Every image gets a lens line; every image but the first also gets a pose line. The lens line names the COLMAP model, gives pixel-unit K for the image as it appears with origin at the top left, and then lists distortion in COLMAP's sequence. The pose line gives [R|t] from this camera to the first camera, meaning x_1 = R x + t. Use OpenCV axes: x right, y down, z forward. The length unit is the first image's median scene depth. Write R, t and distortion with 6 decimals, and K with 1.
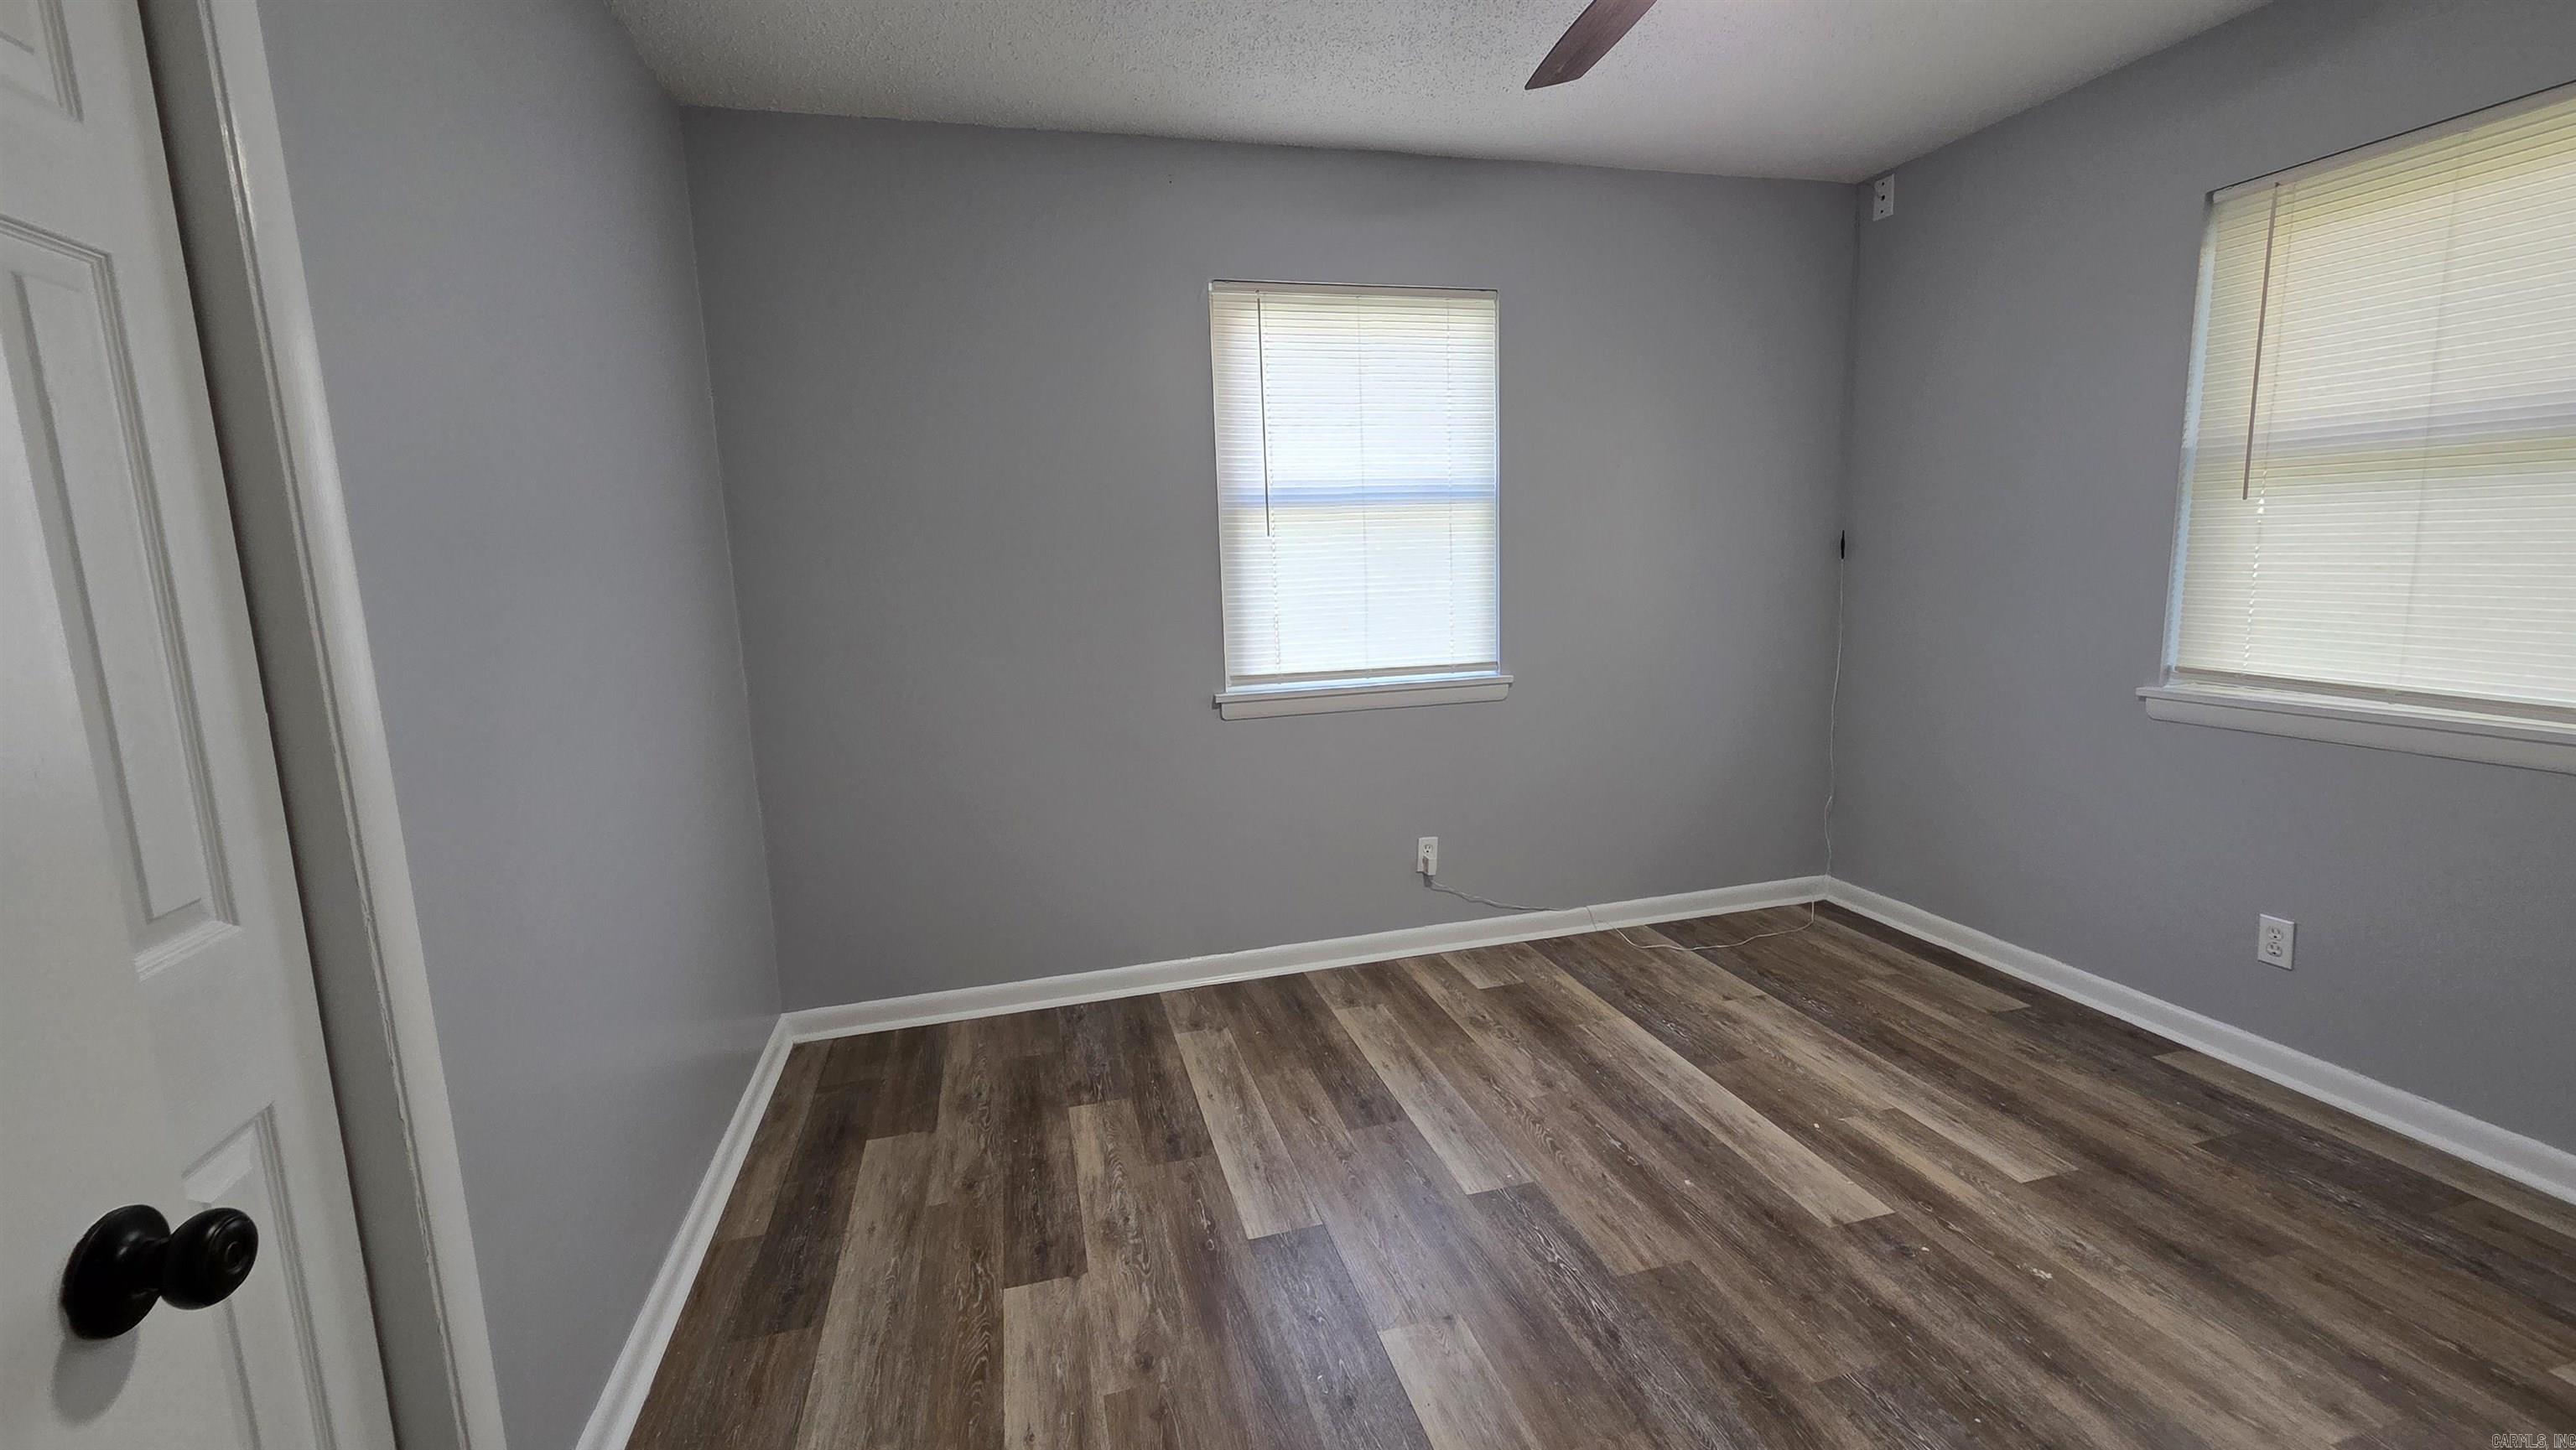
lens RADIAL K [[1058.0, 0, 1267.1], [0, 1058.0, 728.8], [0, 0, 1]] dist [-0.000854, -0.000260]
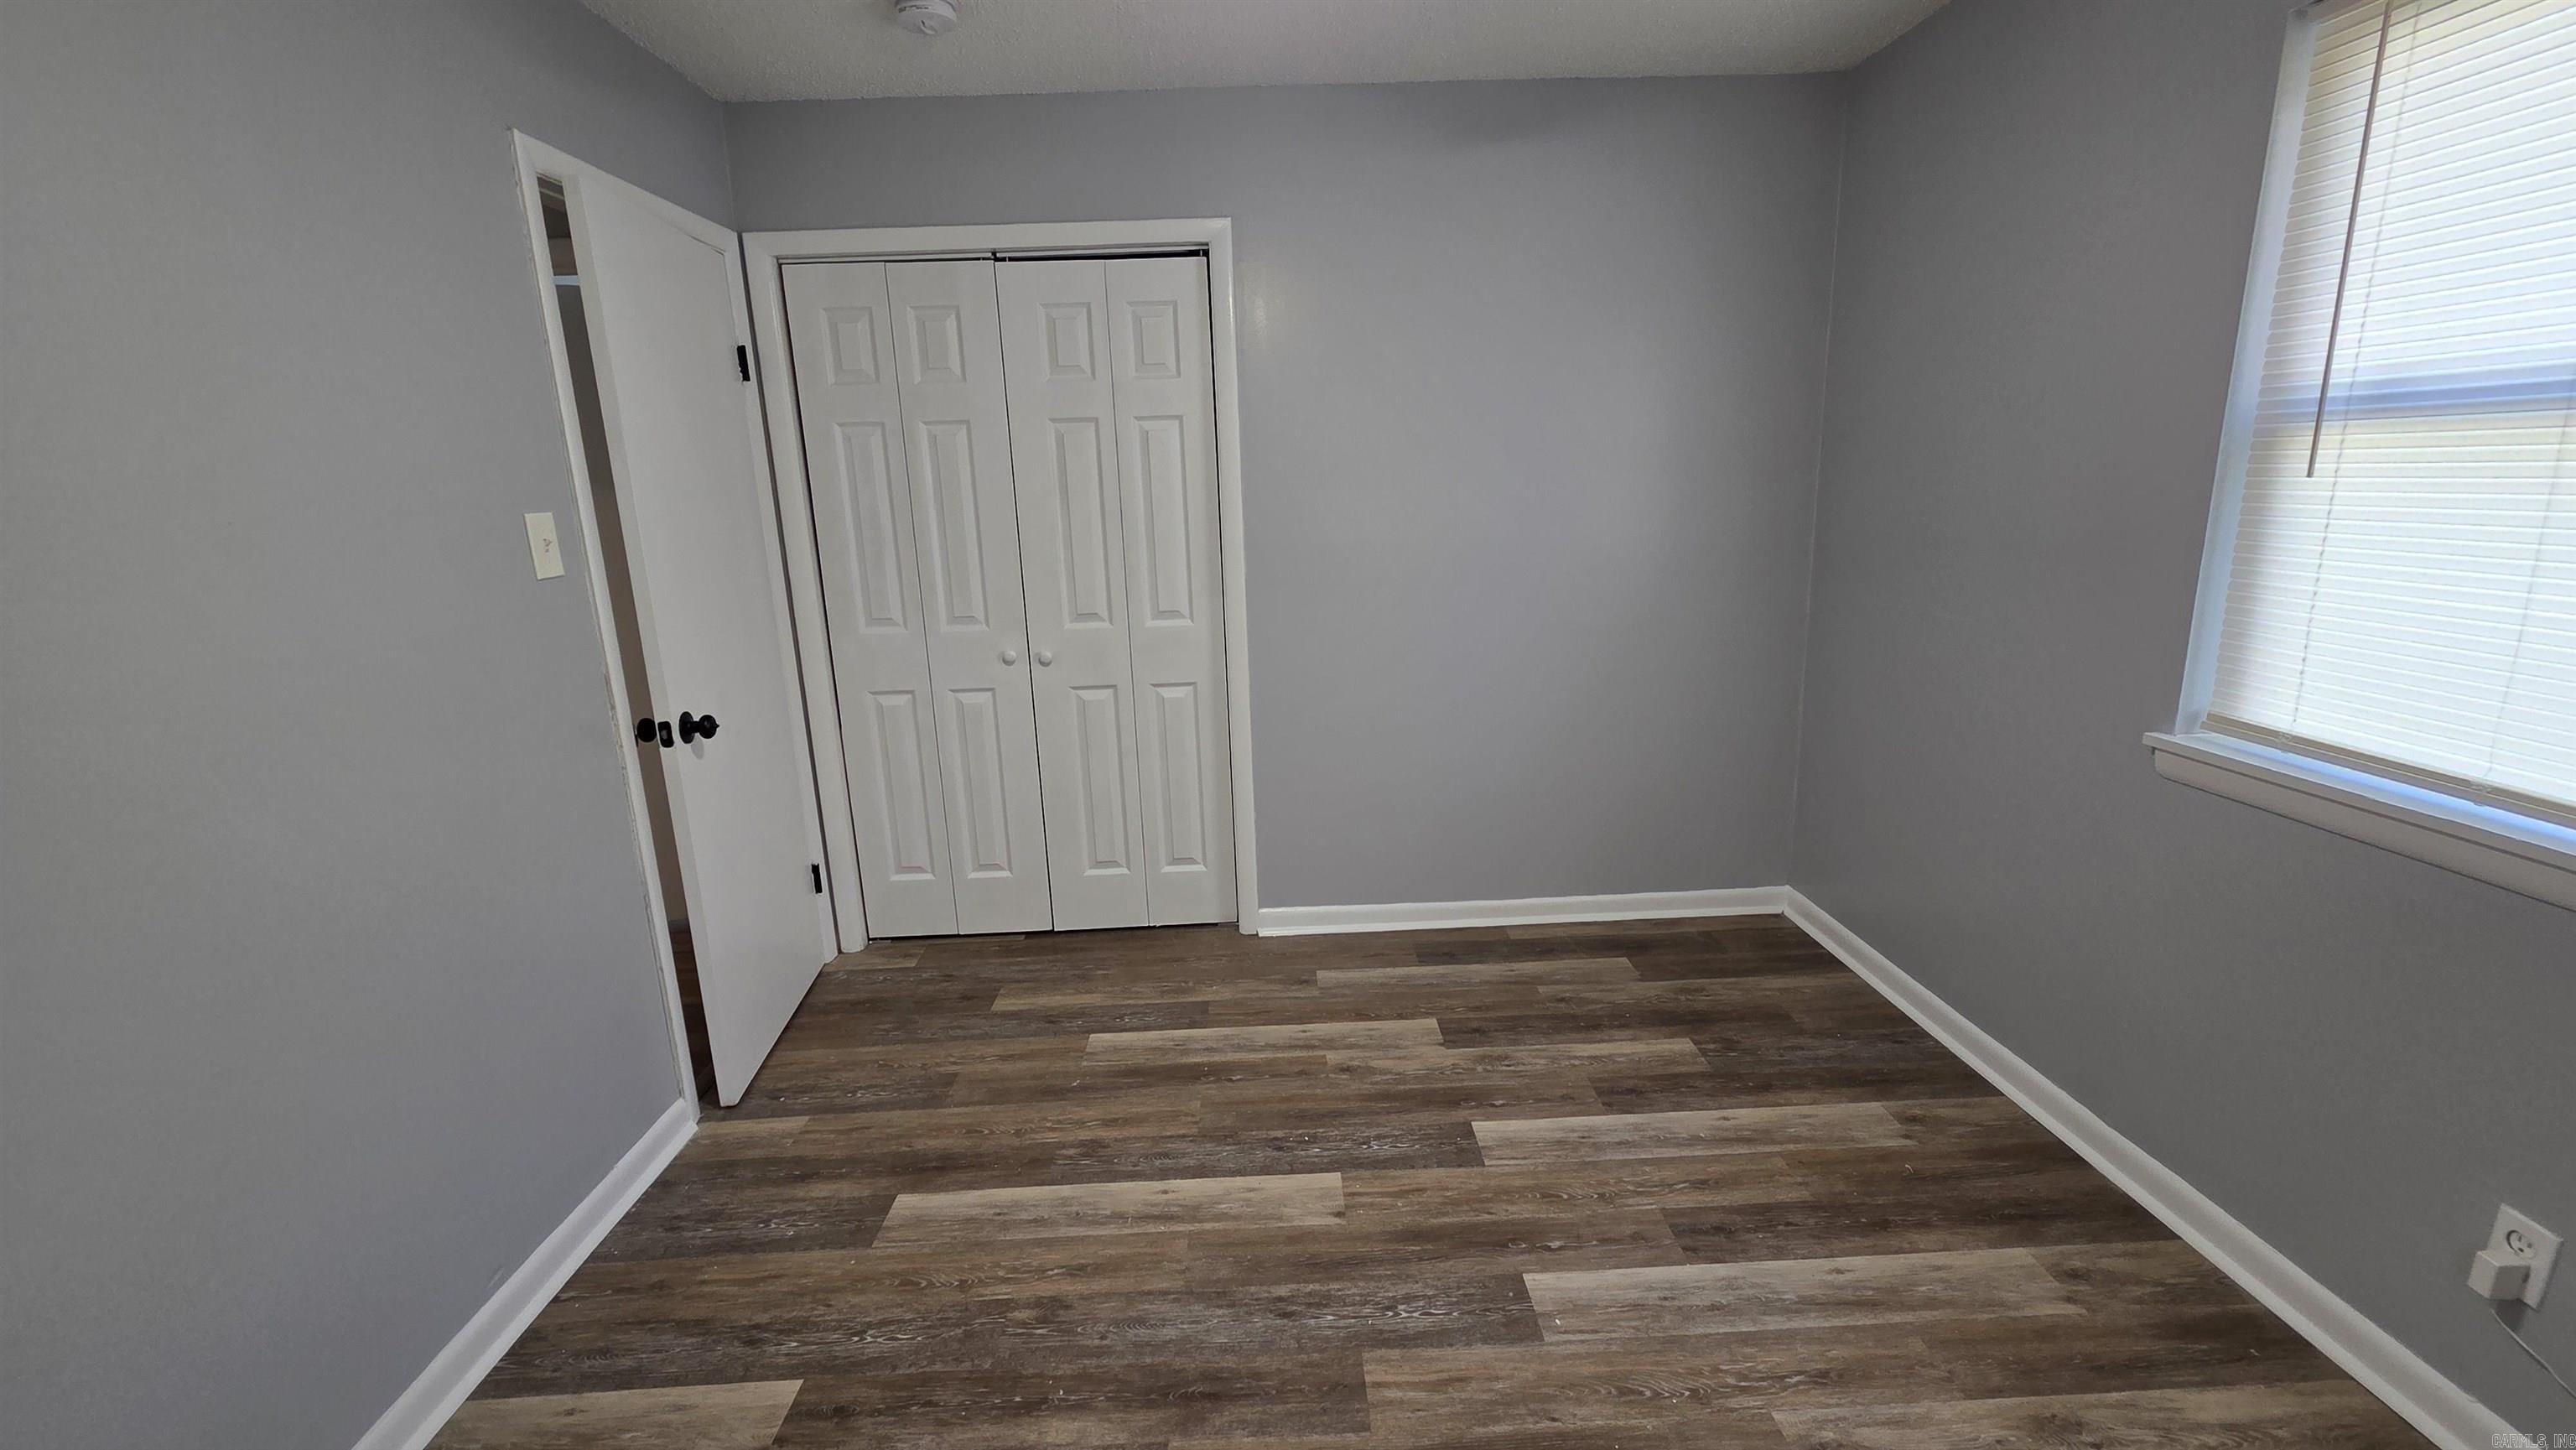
lens RADIAL K [[1058.0, 0, 1304.1], [0, 1058.0, 706.1], [0, 0, 1]] dist [-0.000854, -0.000260]
pose [[-0.216773, 0.247435, -0.944344, 0.885710], [-0.120374, 0.953189, 0.277384, -0.219470], [0.968772, 0.173804, -0.176841, 0.840665]]
